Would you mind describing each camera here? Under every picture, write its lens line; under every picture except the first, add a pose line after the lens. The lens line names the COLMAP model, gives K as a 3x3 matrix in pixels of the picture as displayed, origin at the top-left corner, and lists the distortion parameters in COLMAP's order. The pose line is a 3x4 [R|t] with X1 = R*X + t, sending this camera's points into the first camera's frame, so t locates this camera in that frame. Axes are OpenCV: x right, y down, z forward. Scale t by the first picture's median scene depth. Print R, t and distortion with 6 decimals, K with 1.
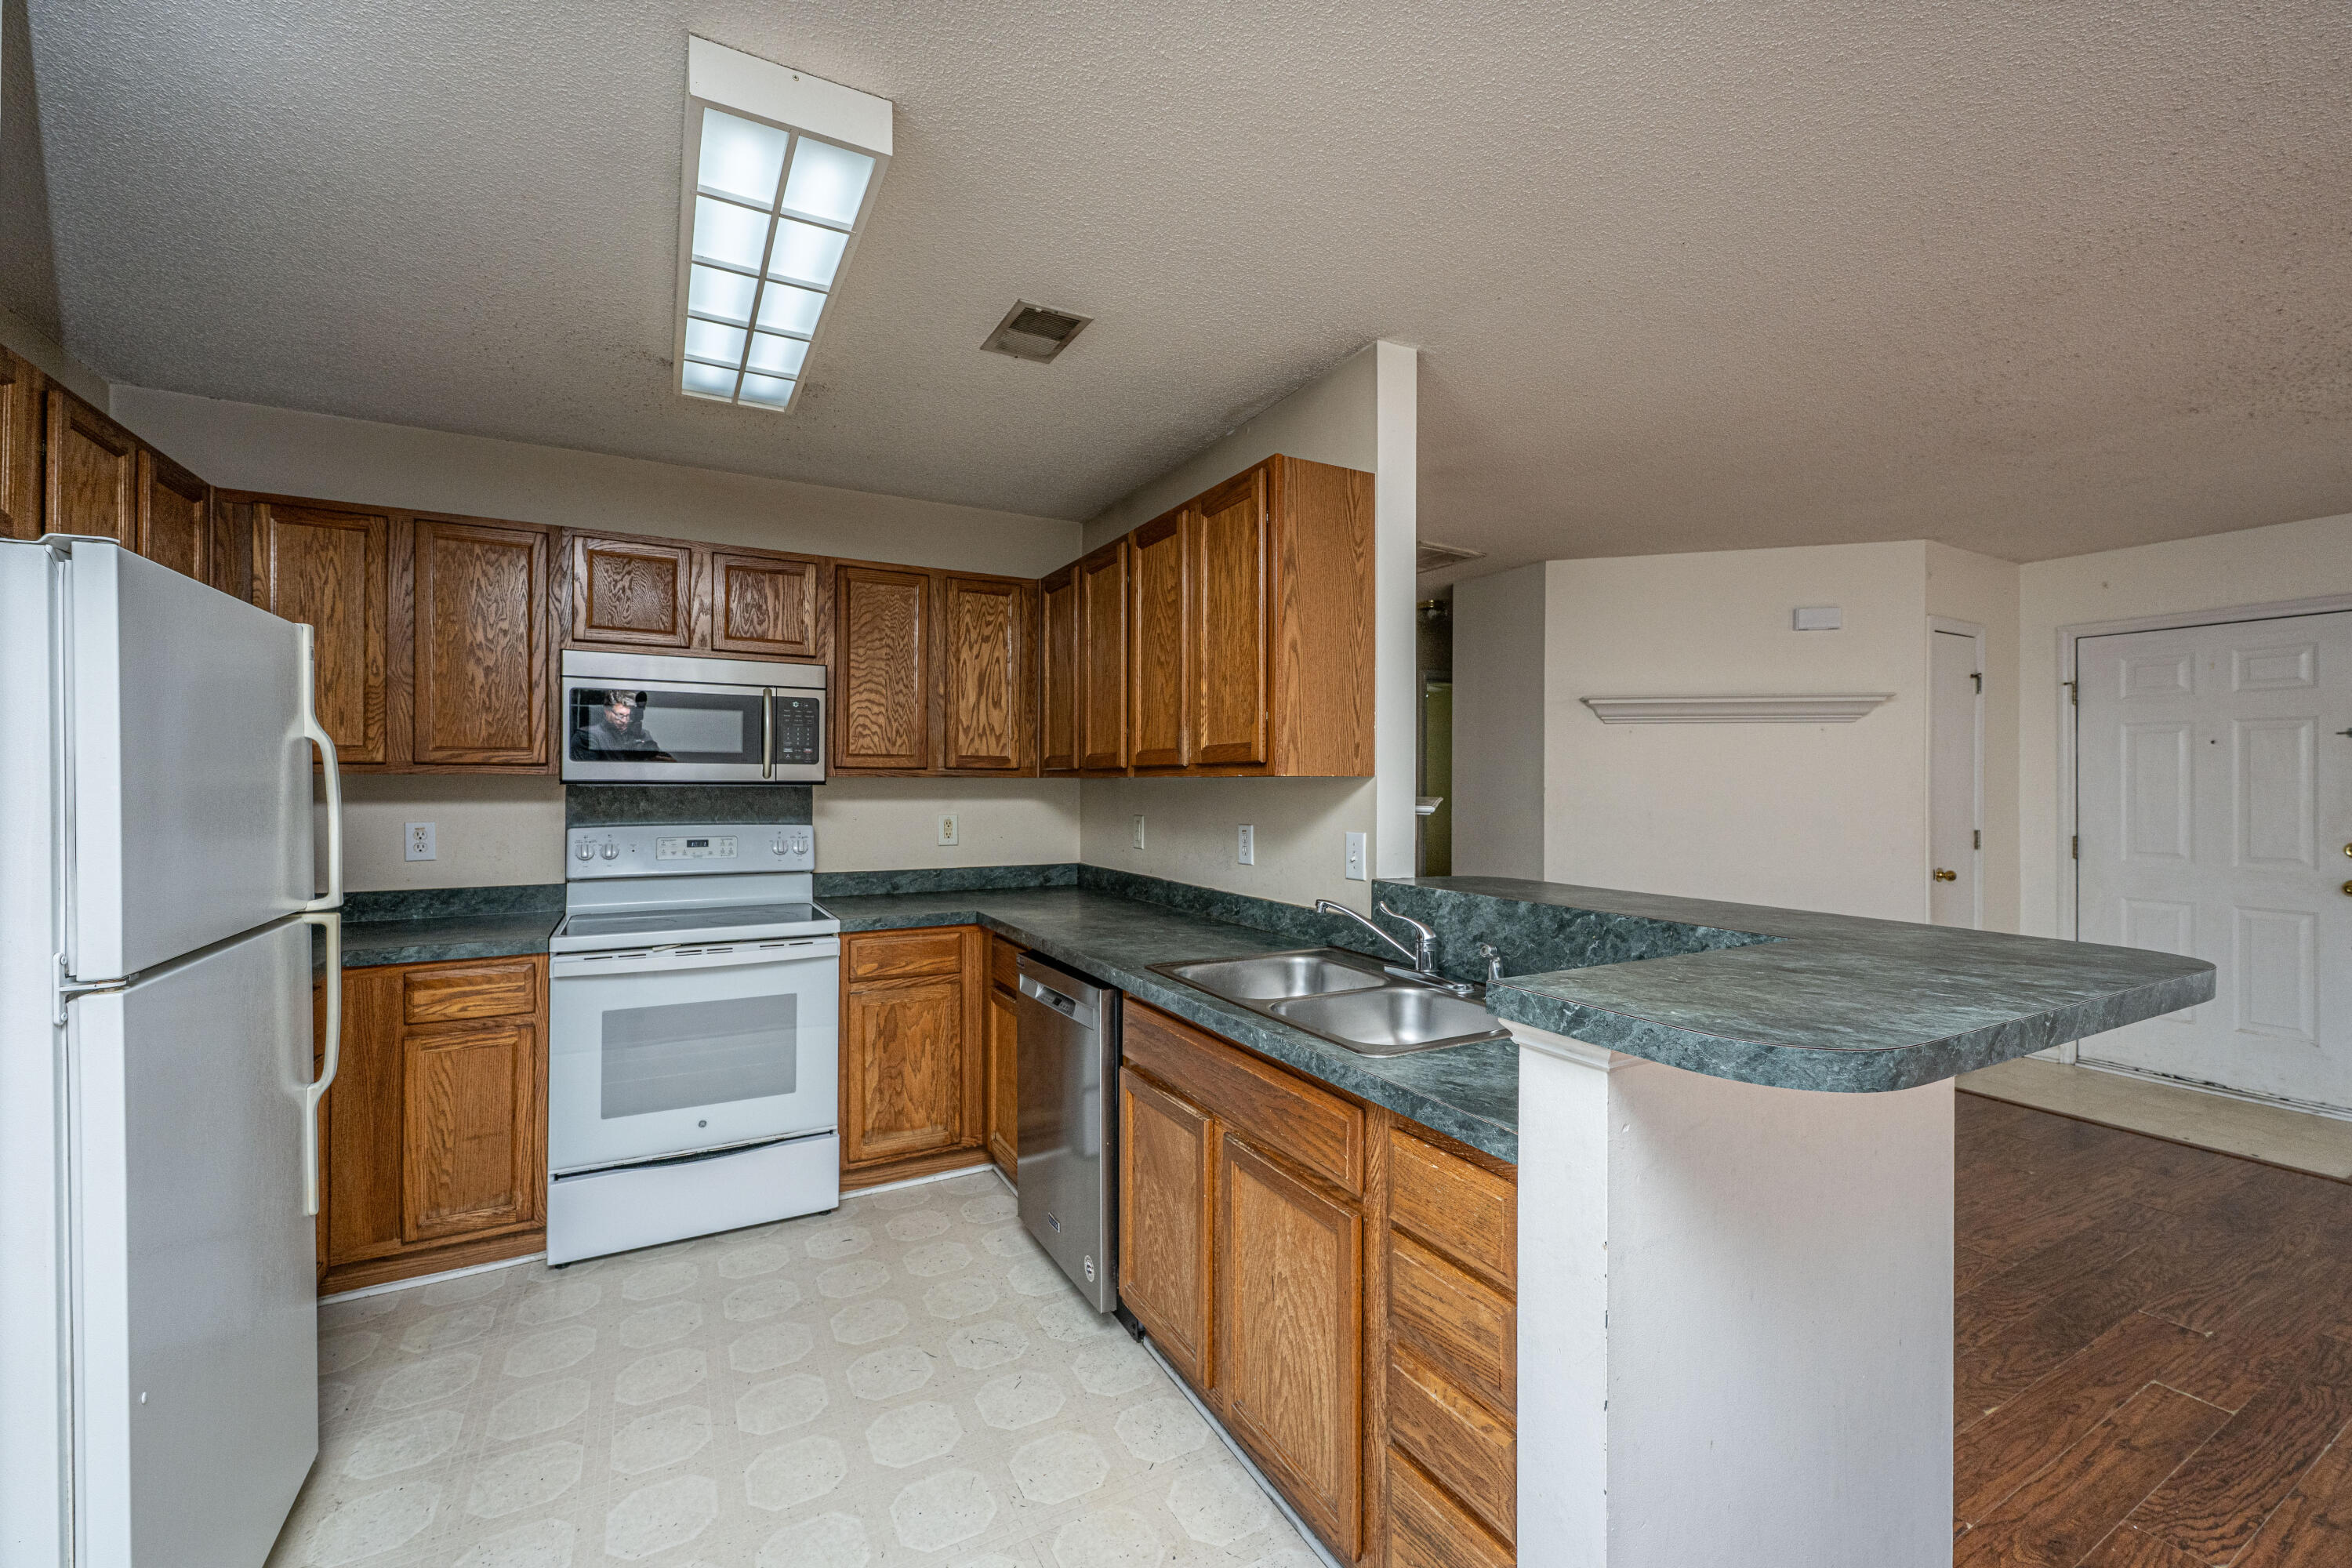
lens RADIAL K [[953.3, 0, 1175.7], [0, 953.3, 780.9], [0, 0, 1]] dist [0.000130, 0.000119]
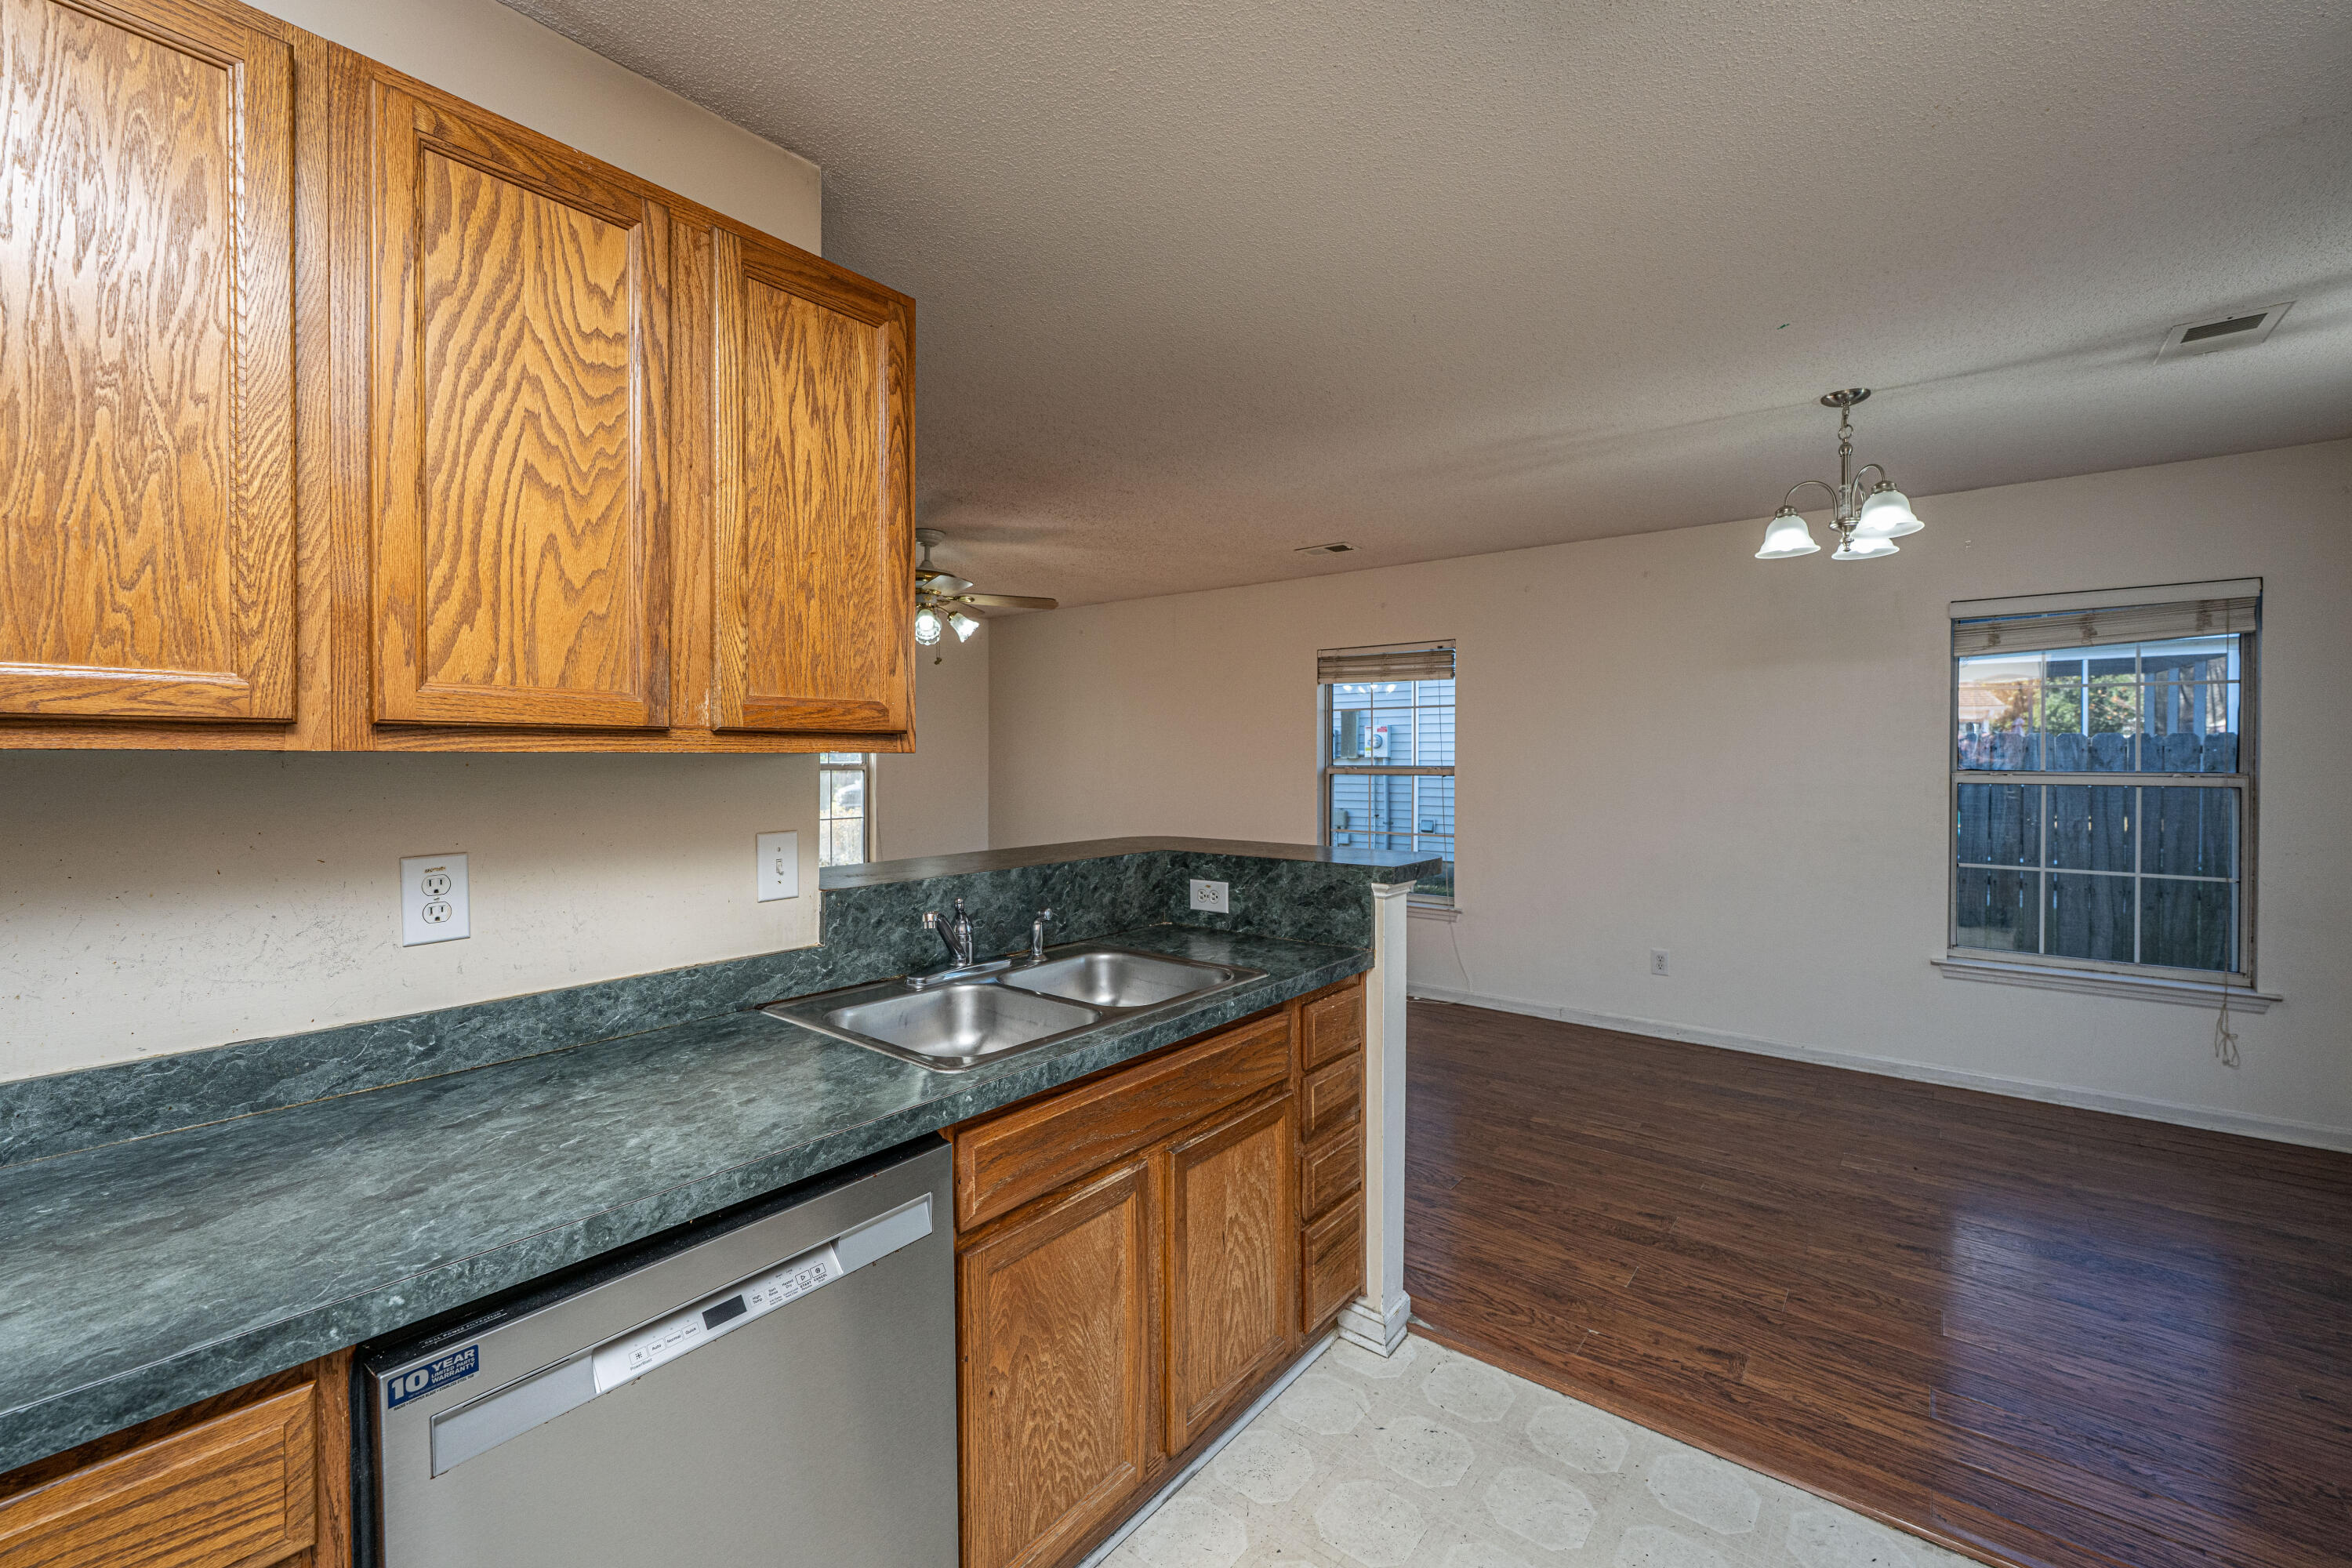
lens RADIAL K [[953.3, 0, 1180.5], [0, 953.3, 774.9], [0, 0, 1]] dist [0.000130, 0.000119]
pose [[-0.392584, -0.018069, 0.919538, -0.727705], [0.000535, 0.999802, 0.019874, -0.003687], [-0.919716, 0.008295, -0.392497, 1.262994]]
